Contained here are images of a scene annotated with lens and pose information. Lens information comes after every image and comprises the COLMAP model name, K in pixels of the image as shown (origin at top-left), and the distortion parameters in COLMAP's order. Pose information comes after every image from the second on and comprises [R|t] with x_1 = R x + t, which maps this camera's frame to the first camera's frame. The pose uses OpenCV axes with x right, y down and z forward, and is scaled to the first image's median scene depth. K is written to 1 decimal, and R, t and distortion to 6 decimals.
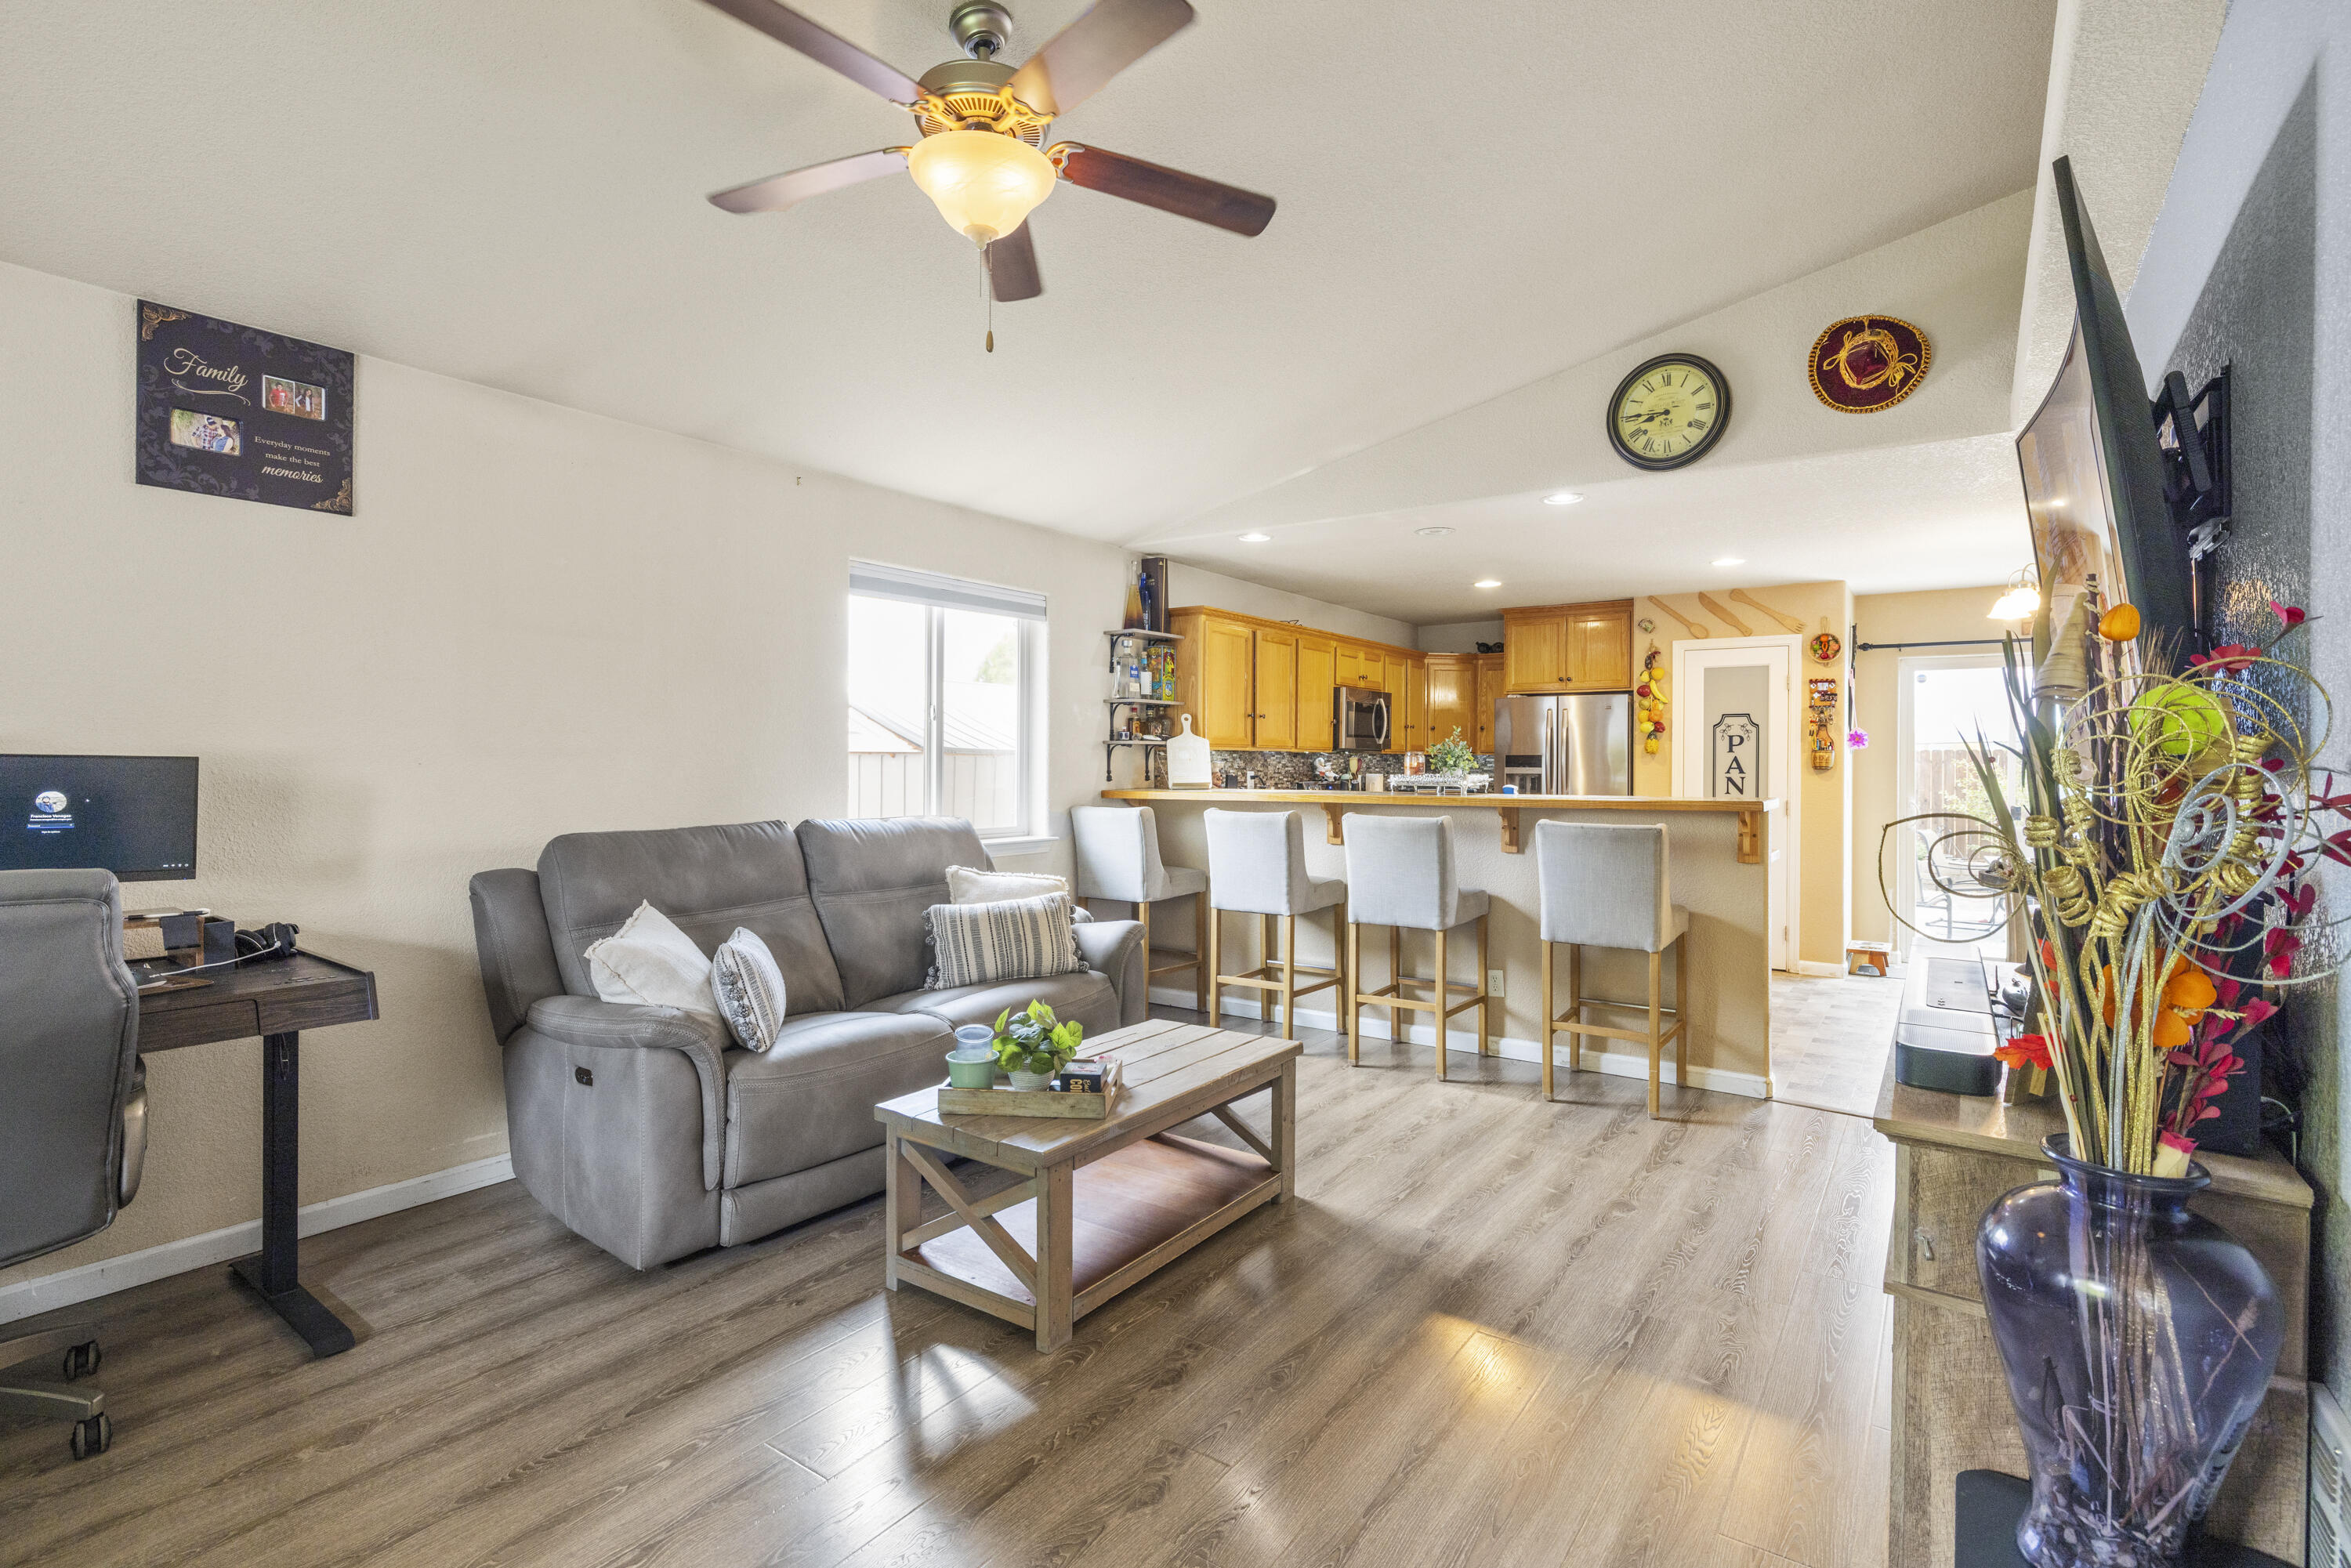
lens RADIAL K [[1109.0, 0, 1167.9], [0, 1109.0, 770.9], [0, 0, 1]] dist [-0.006678, -0.000308]
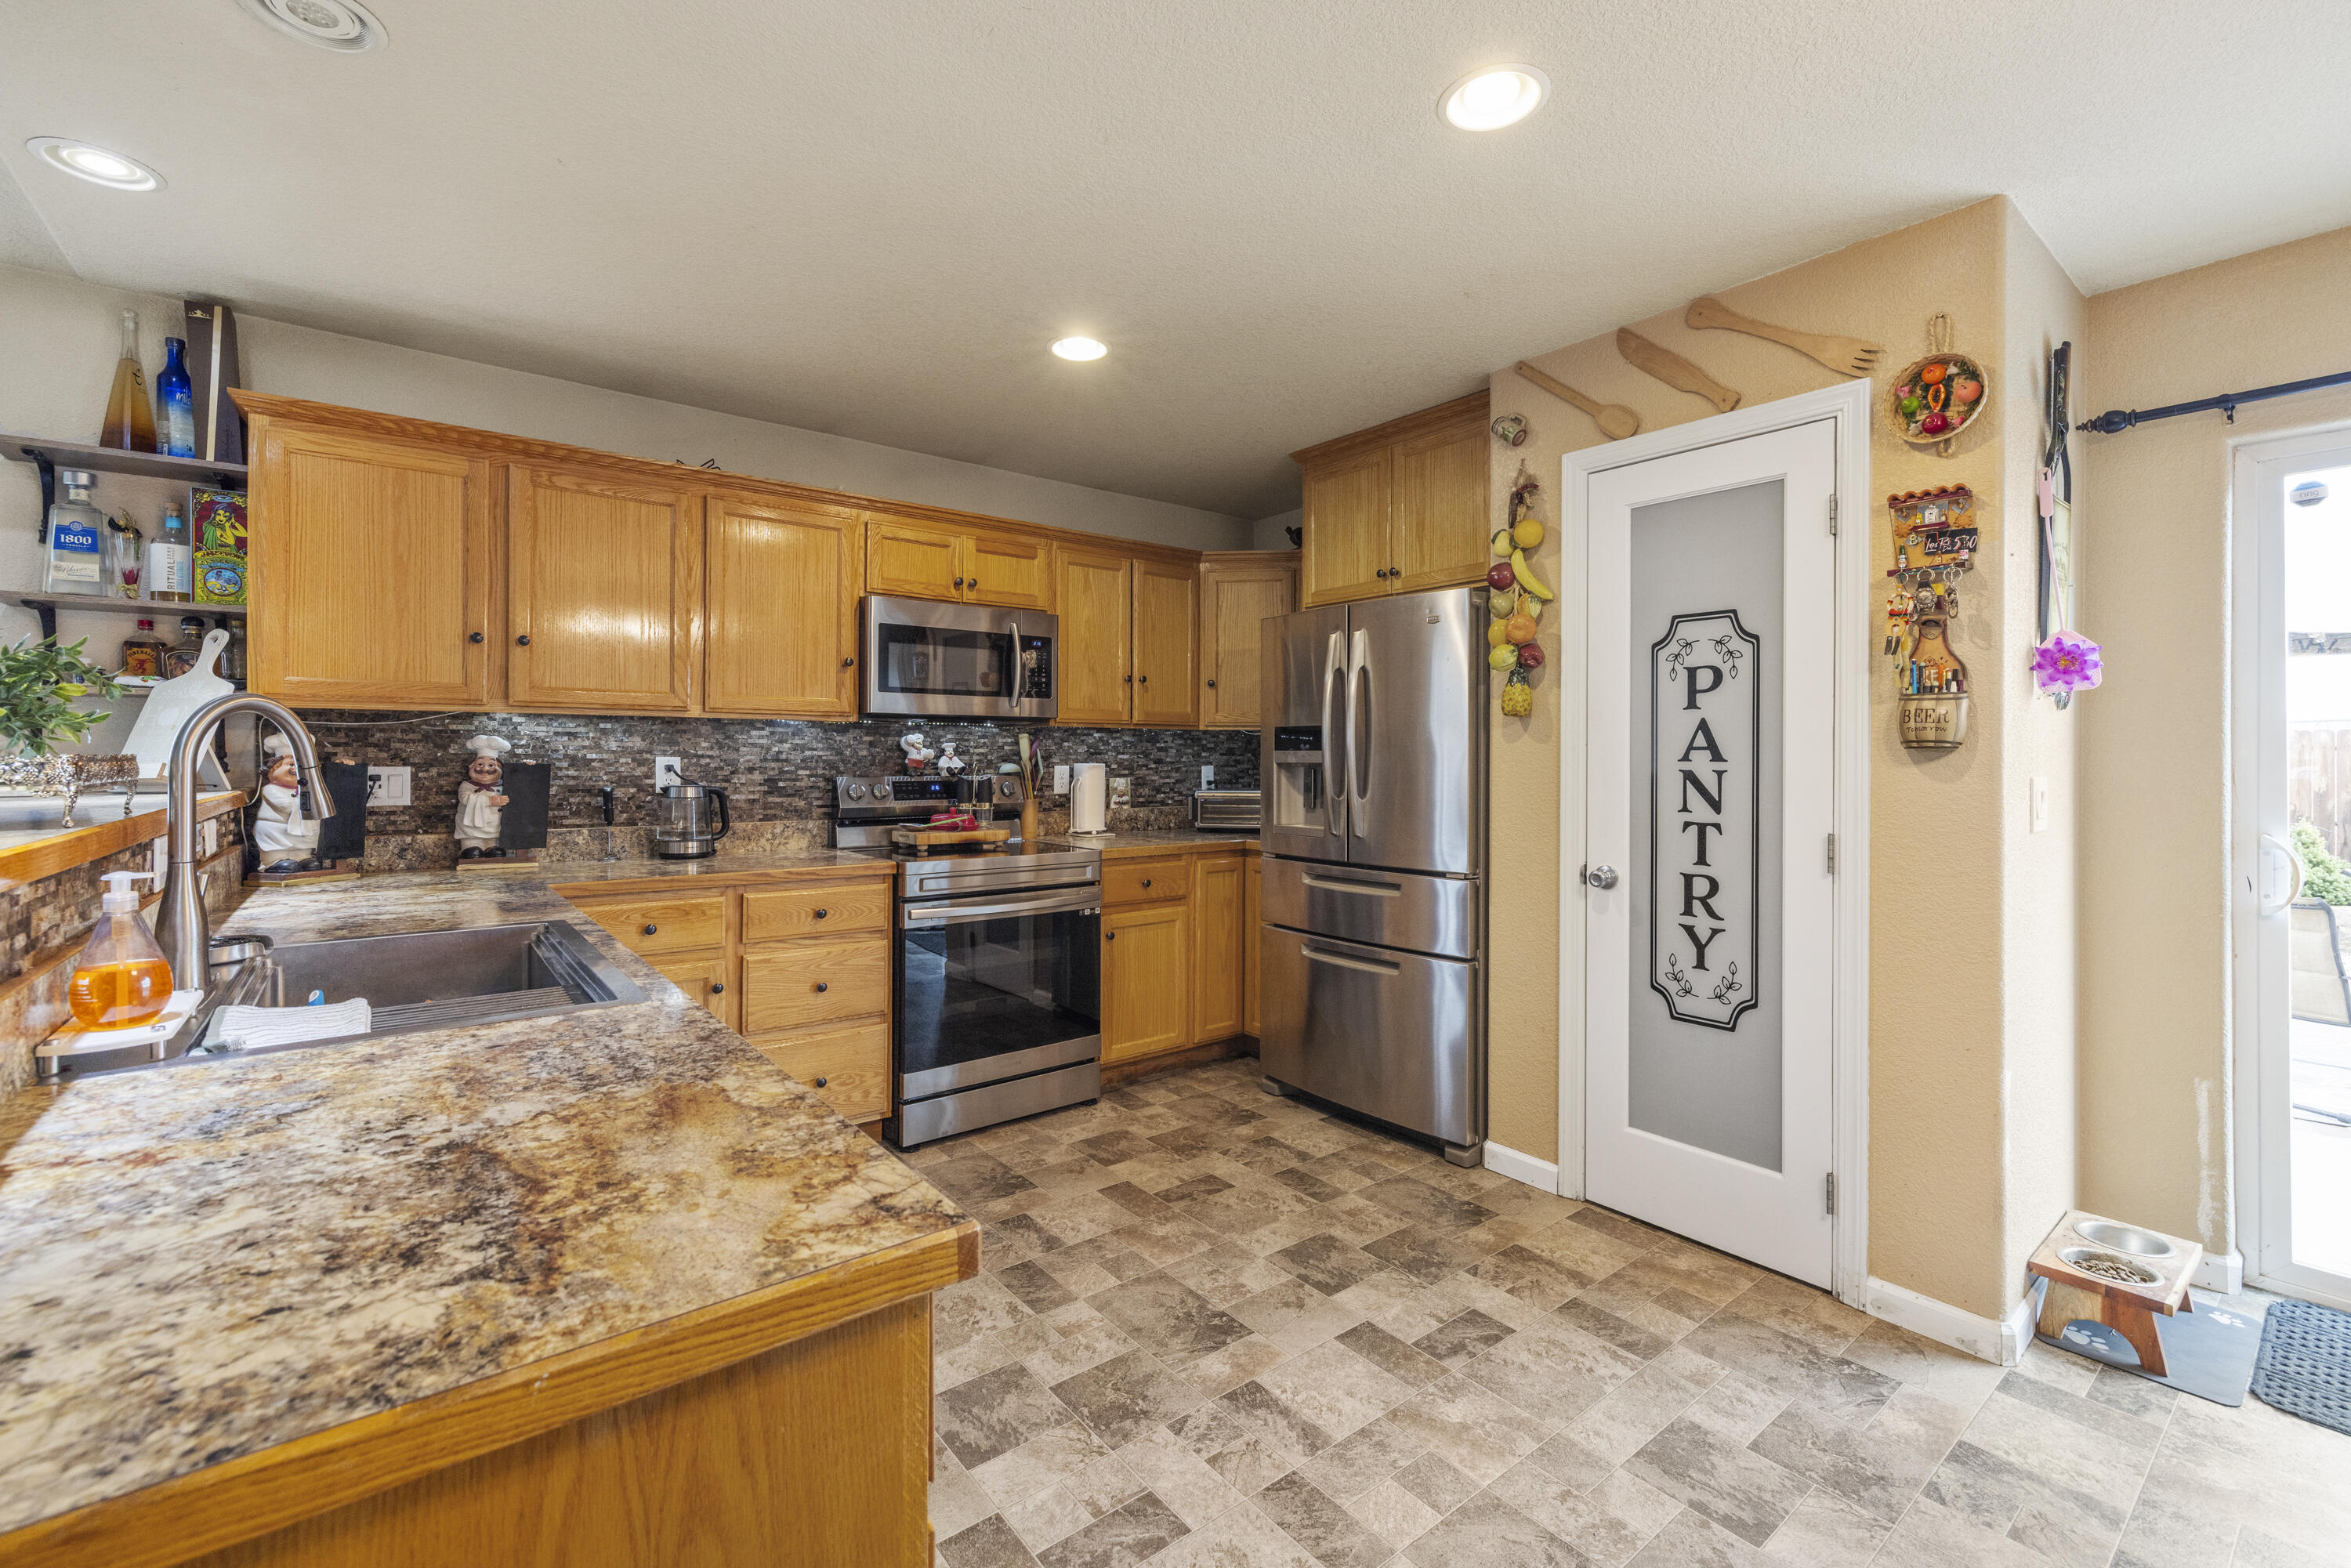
lens RADIAL K [[992.3, 0, 1166.2], [0, 992.3, 757.0], [0, 0, 1]] dist [0.000413, 0.000437]
pose [[0.958822, -0.000986, -0.284005, 0.449031], [-0.001263, 0.999969, -0.007735, 0.003928], [0.284004, 0.007775, 0.958792, 0.630462]]
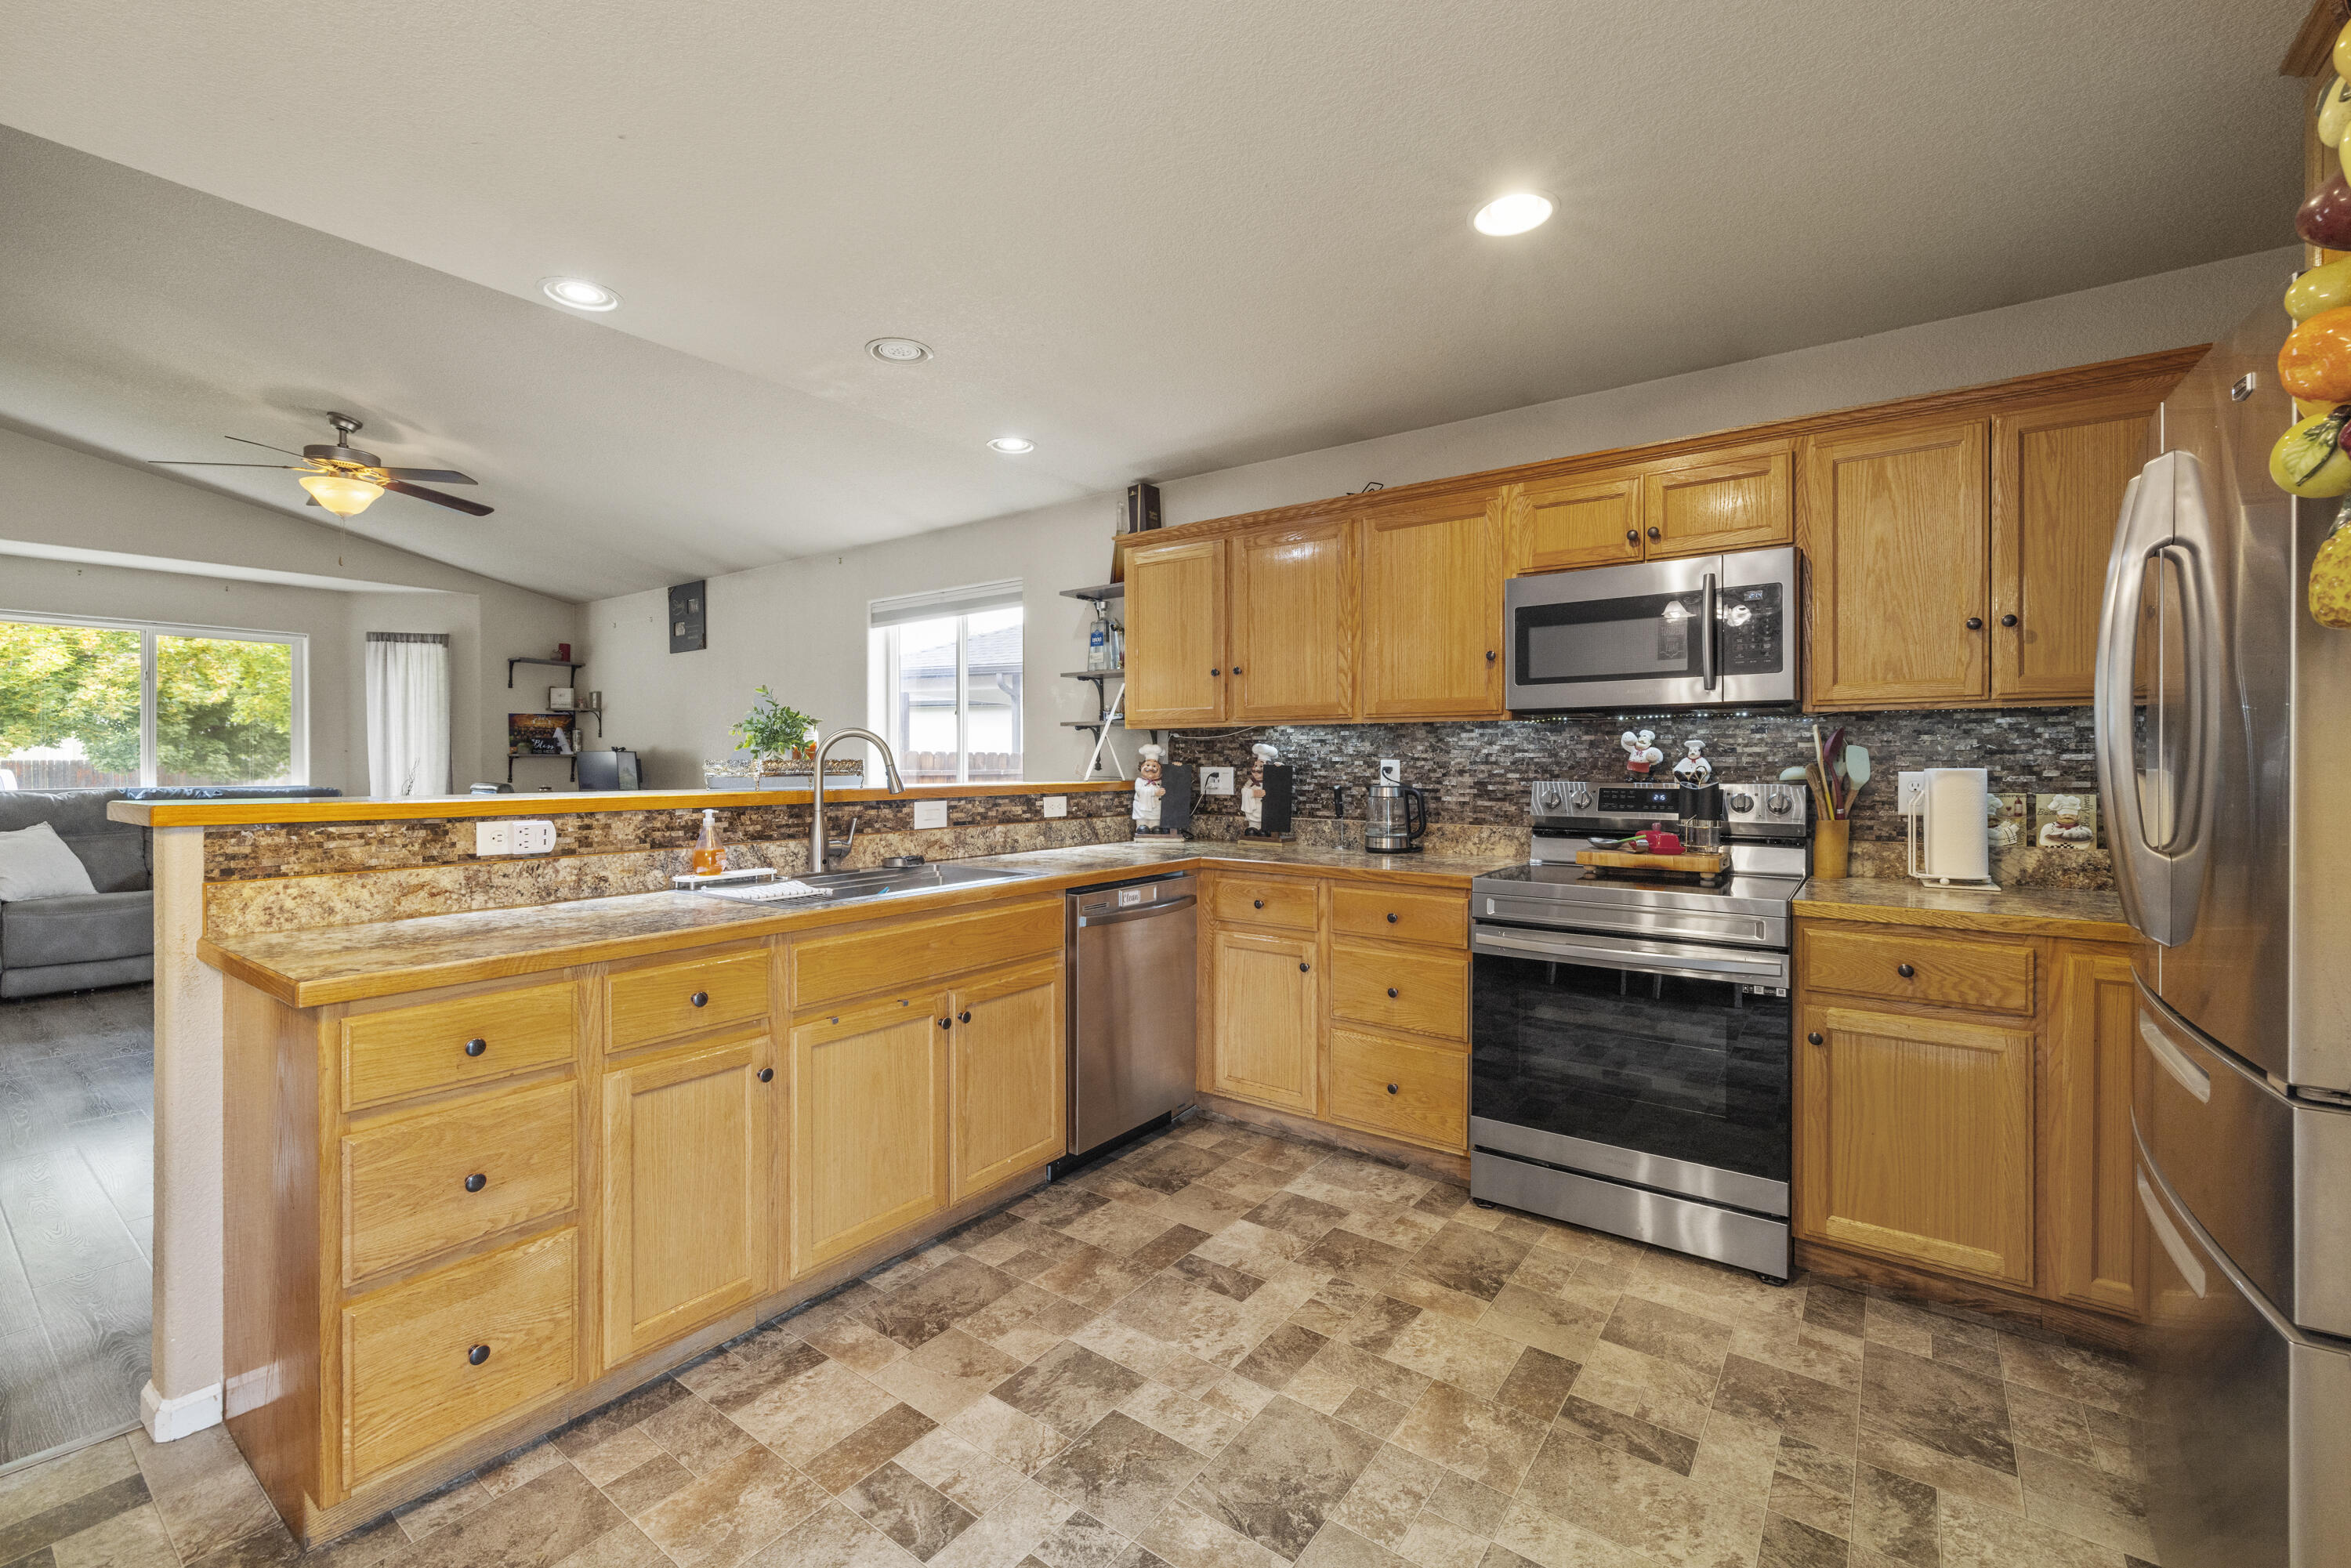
lens RADIAL K [[992.3, 0, 1166.4], [0, 992.3, 764.7], [0, 0, 1]] dist [0.000413, 0.000437]
pose [[-0.023067, 0.001530, -0.999733, 0.613257], [-0.005952, 0.999981, 0.001668, 0.003044], [0.999716, 0.005989, -0.023058, 0.919952]]
